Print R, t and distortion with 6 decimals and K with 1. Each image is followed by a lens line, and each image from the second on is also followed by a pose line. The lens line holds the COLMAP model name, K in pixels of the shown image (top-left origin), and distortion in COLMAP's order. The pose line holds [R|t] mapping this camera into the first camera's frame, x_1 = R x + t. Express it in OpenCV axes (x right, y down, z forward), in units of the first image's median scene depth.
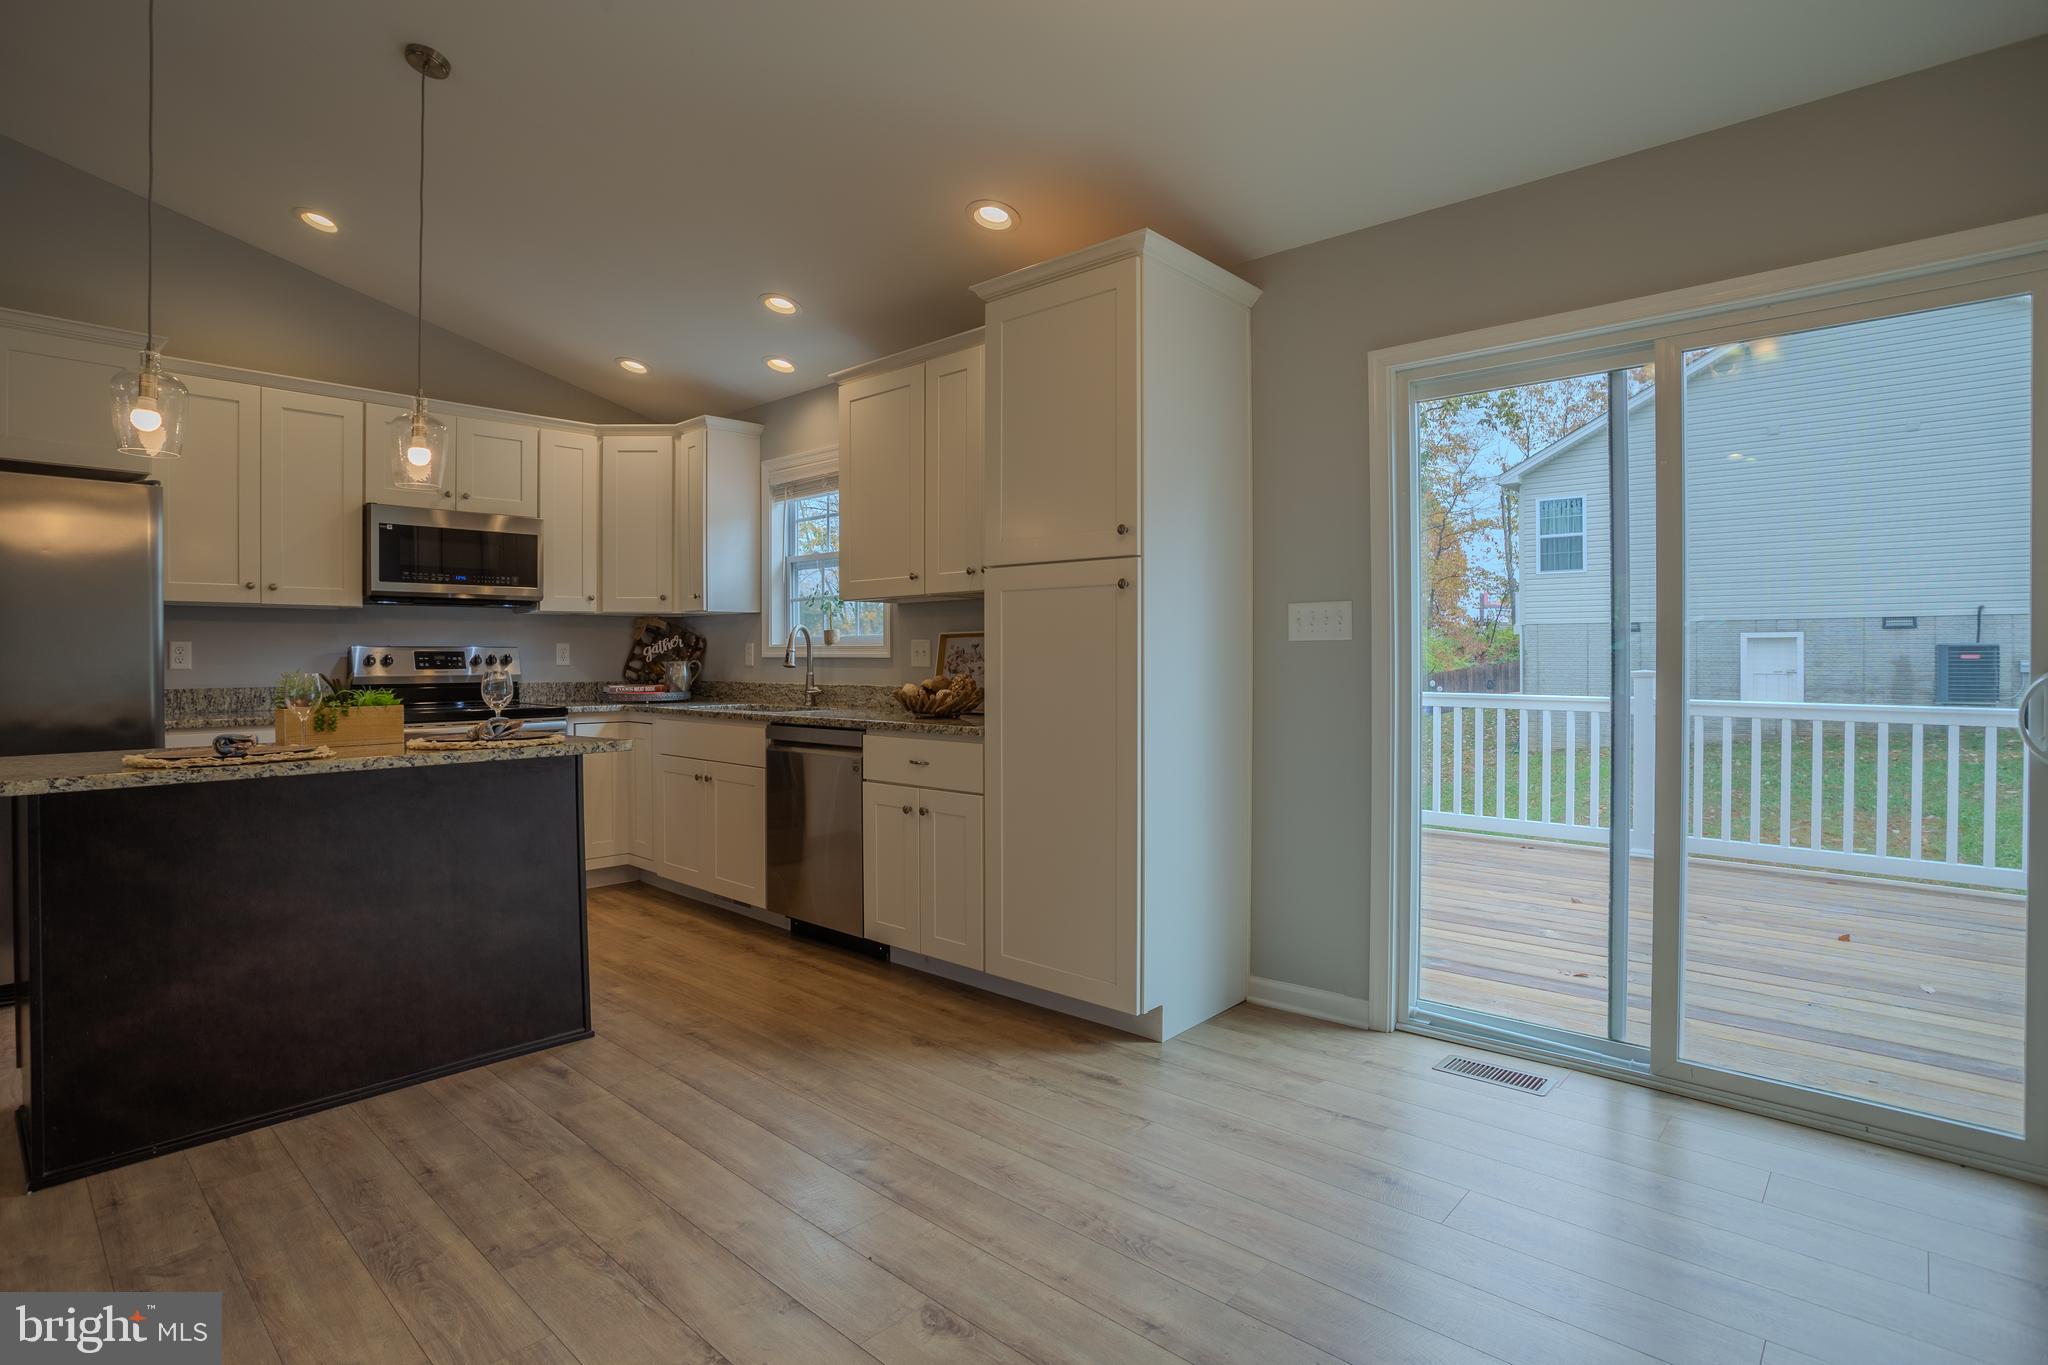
lens RADIAL K [[1012.6, 0, 1022.3], [0, 1012.6, 666.0], [0, 0, 1]] dist [-0.071546, 0.030222]
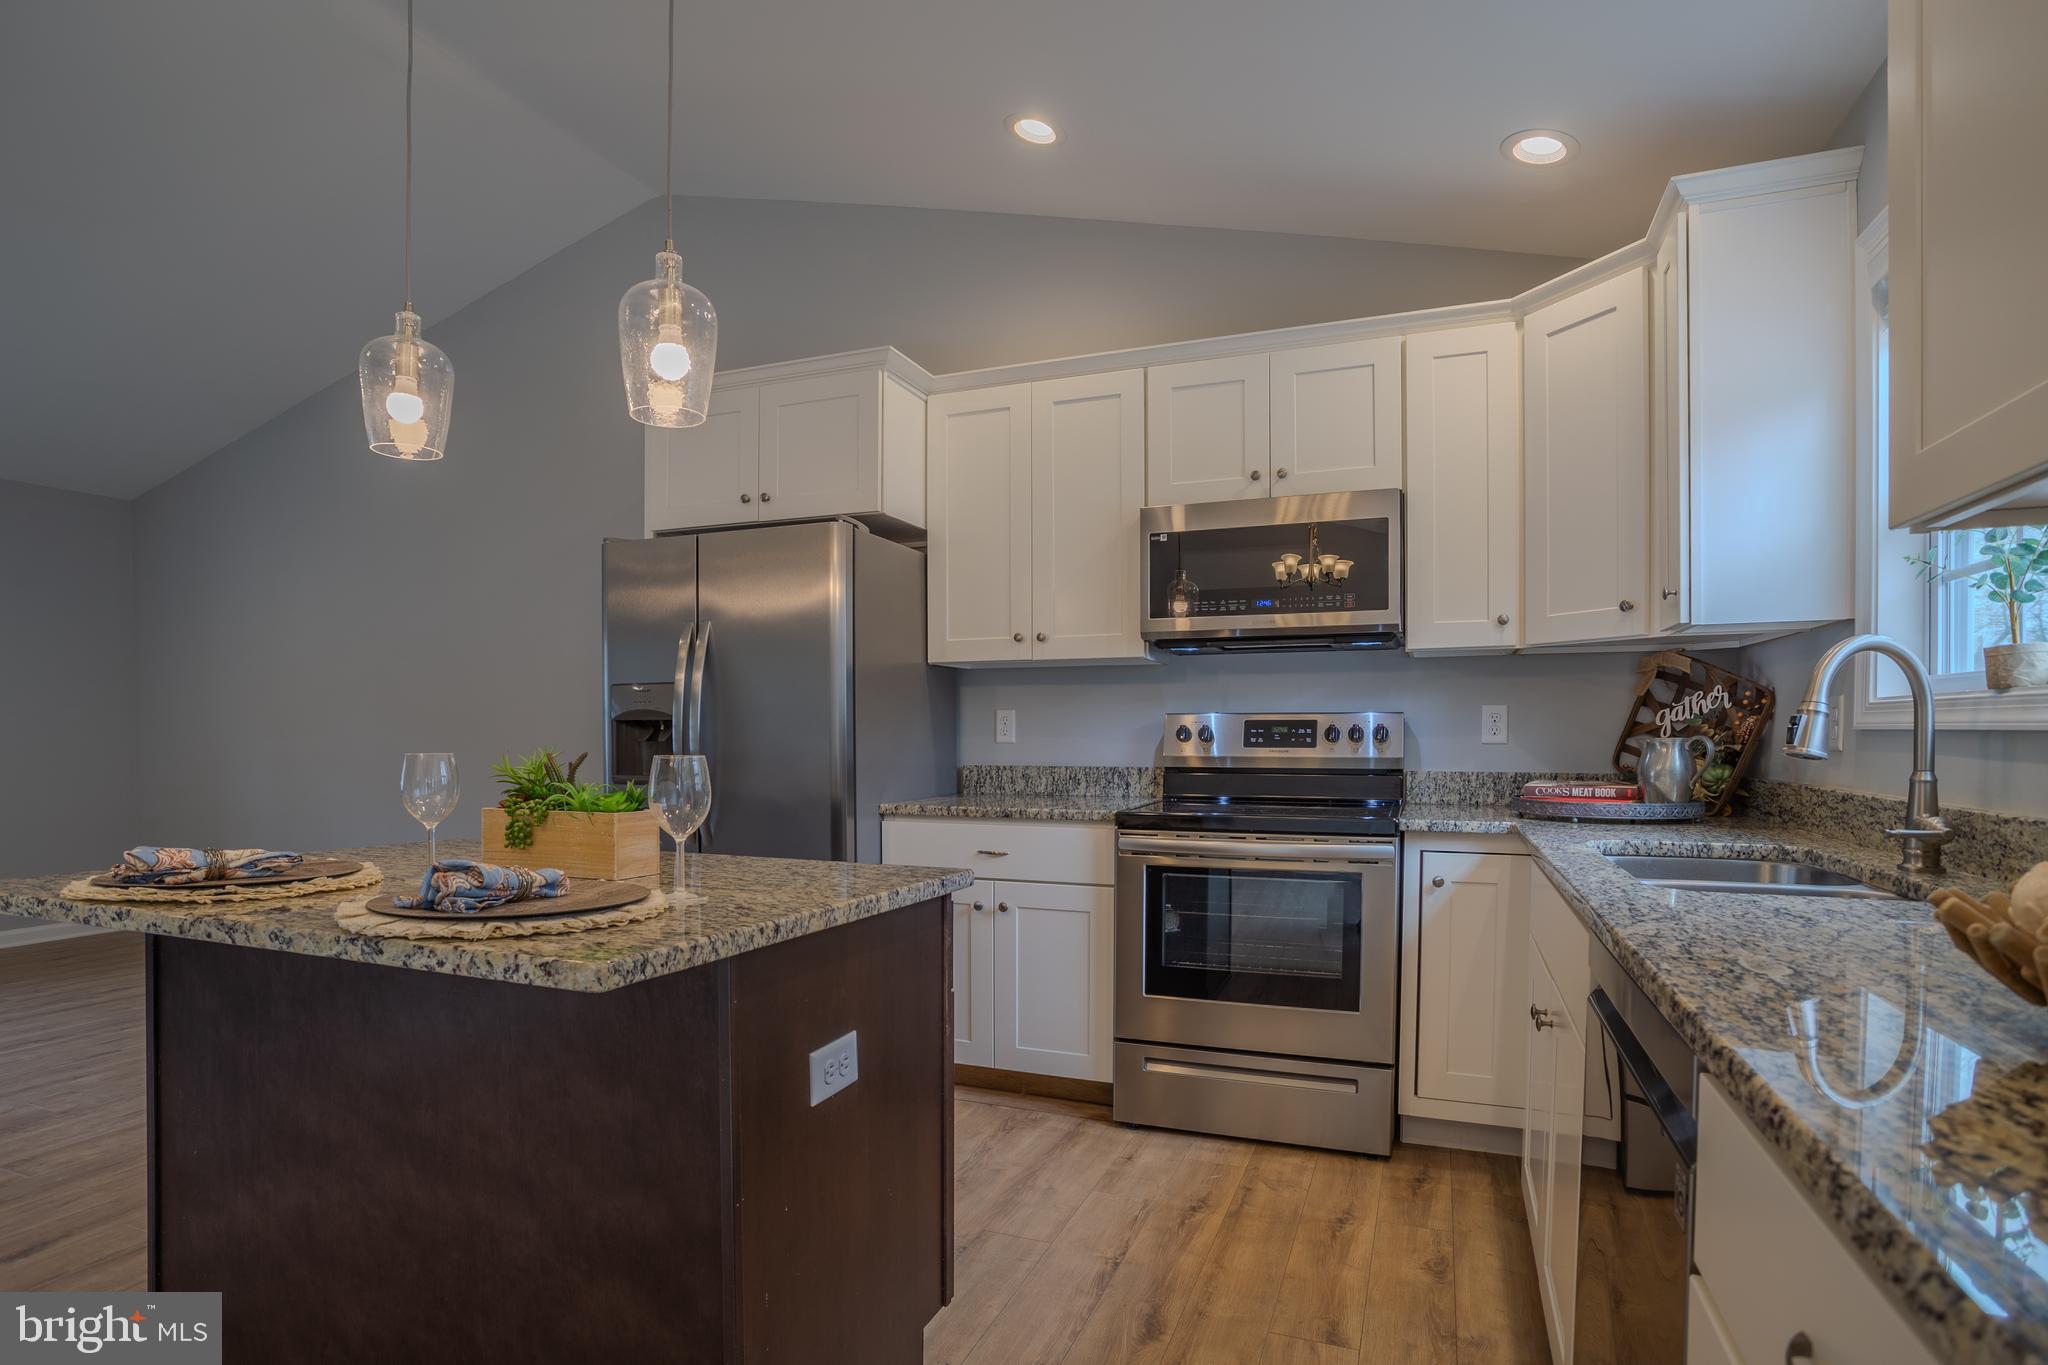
lens RADIAL K [[1034.6, 0, 1025.4], [0, 1034.6, 767.8], [0, 0, 1]] dist [-0.081693, 0.031807]
pose [[0.354187, 0.033497, -0.934574, -0.004956], [-0.008142, 0.999431, 0.032736, -0.004513], [0.935139, -0.003985, 0.354259, 0.698874]]
